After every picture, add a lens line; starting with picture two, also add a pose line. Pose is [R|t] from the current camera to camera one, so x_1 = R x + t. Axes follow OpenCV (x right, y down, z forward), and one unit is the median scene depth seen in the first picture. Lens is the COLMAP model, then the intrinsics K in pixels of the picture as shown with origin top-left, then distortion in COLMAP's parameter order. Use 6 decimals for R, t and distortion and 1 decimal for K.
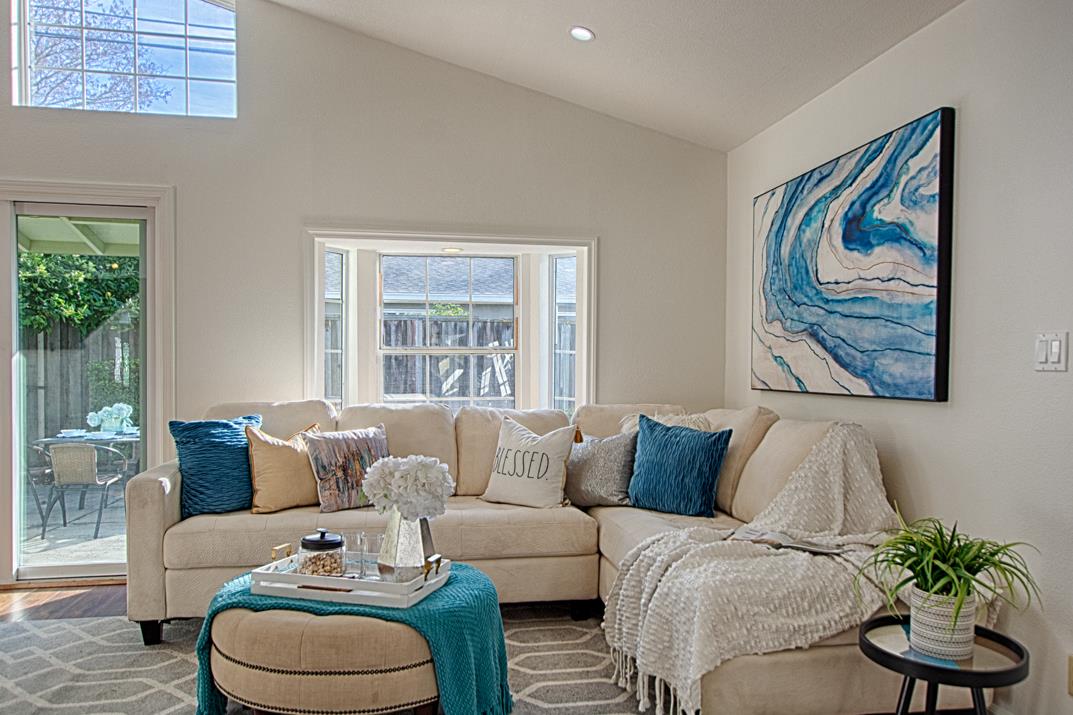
lens RADIAL K [[805.4, 0, 539.3], [0, 805.4, 366.4], [0, 0, 1]] dist [0.000629, 0.000250]
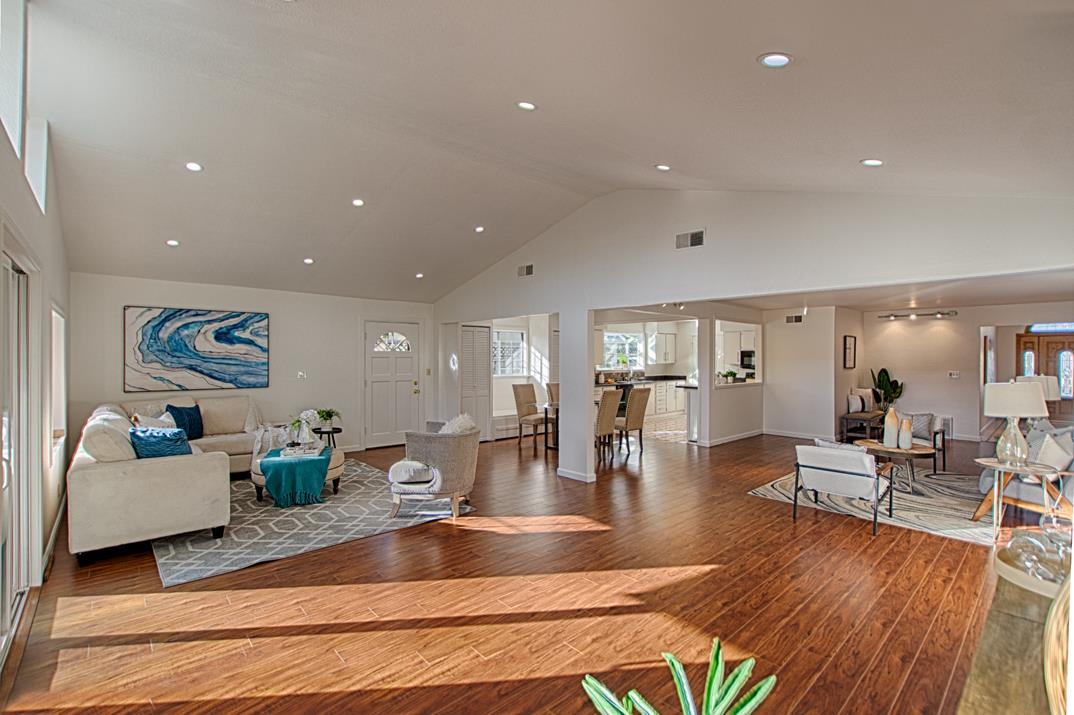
lens RADIAL K [[480.6, 0, 535.4], [0, 480.6, 357.0], [0, 0, 1]] dist [-0.000606, -0.000030]
pose [[-0.528625, -0.011465, 0.848778, -1.737762], [-0.007062, 0.999934, 0.009109, -0.106084], [-0.848826, -0.001179, -0.528671, 0.882654]]
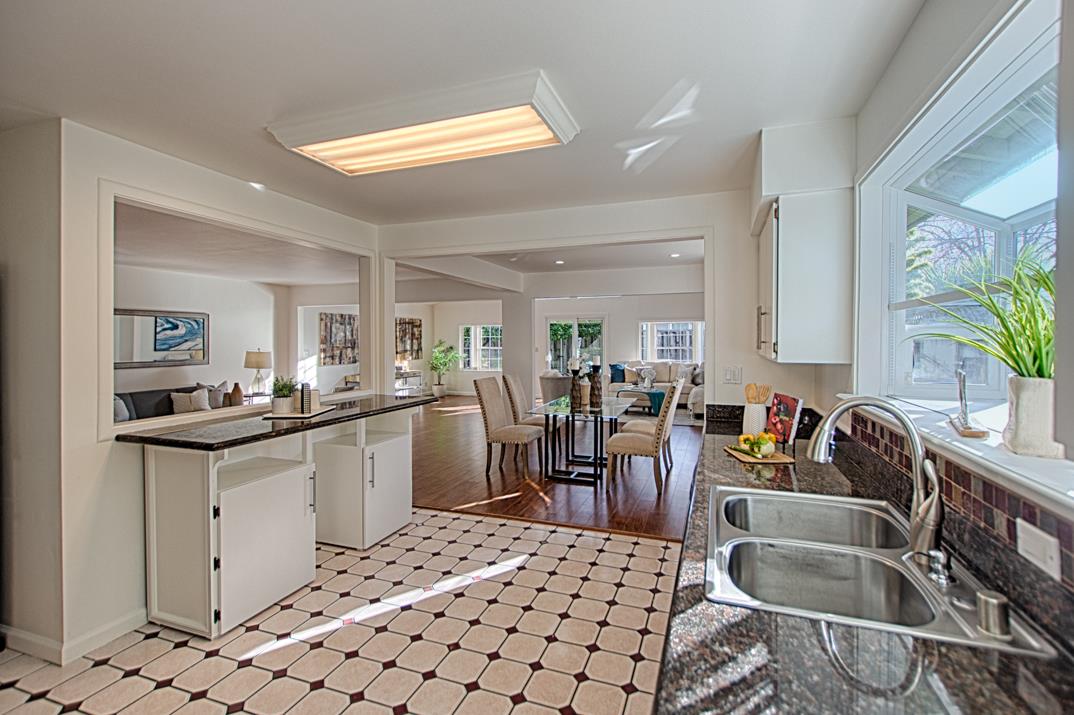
lens RADIAL K [[480.6, 0, 540.7], [0, 480.6, 349.4], [0, 0, 1]] dist [-0.000606, -0.000030]
pose [[0.863444, -0.000301, -0.504445, 0.665487], [0.007921, 0.999885, 0.012961, -0.062963], [0.504383, -0.015187, 0.863347, -1.753056]]
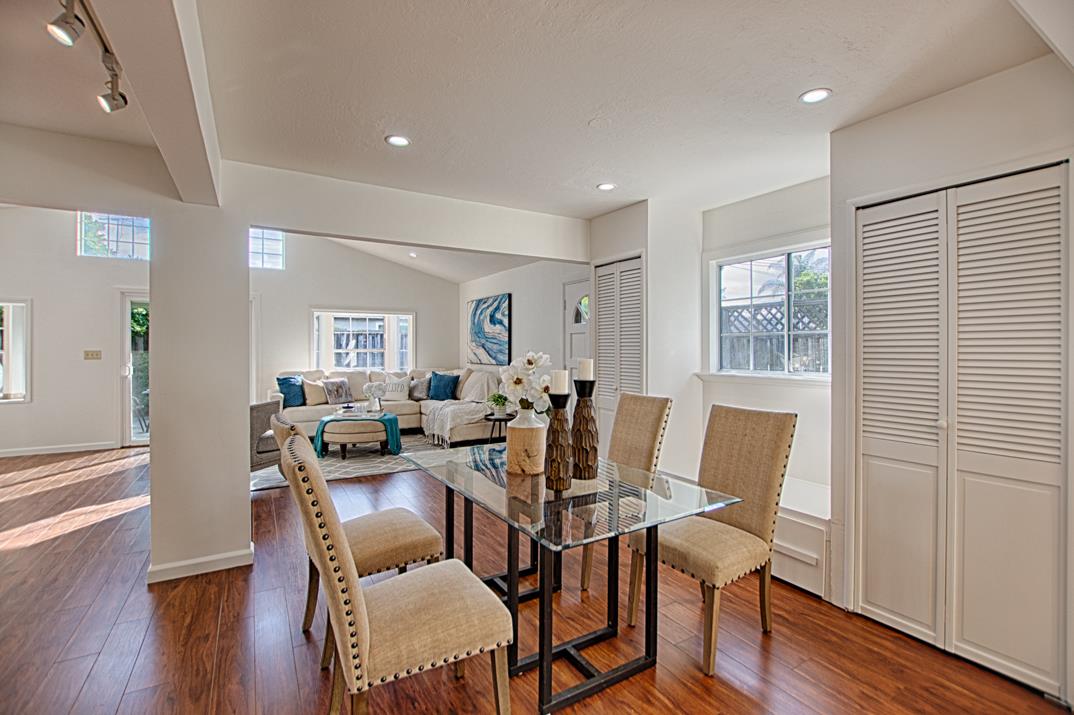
lens RADIAL K [[475.4, 0, 540.6], [0, 475.4, 351.7], [0, 0, 1]] dist [0.000552, -0.000001]
pose [[0.932109, -0.012158, 0.361974, -0.171464], [0.008348, 0.999892, 0.012087, -0.041621], [-0.362082, -0.008245, 0.932110, -1.009367]]
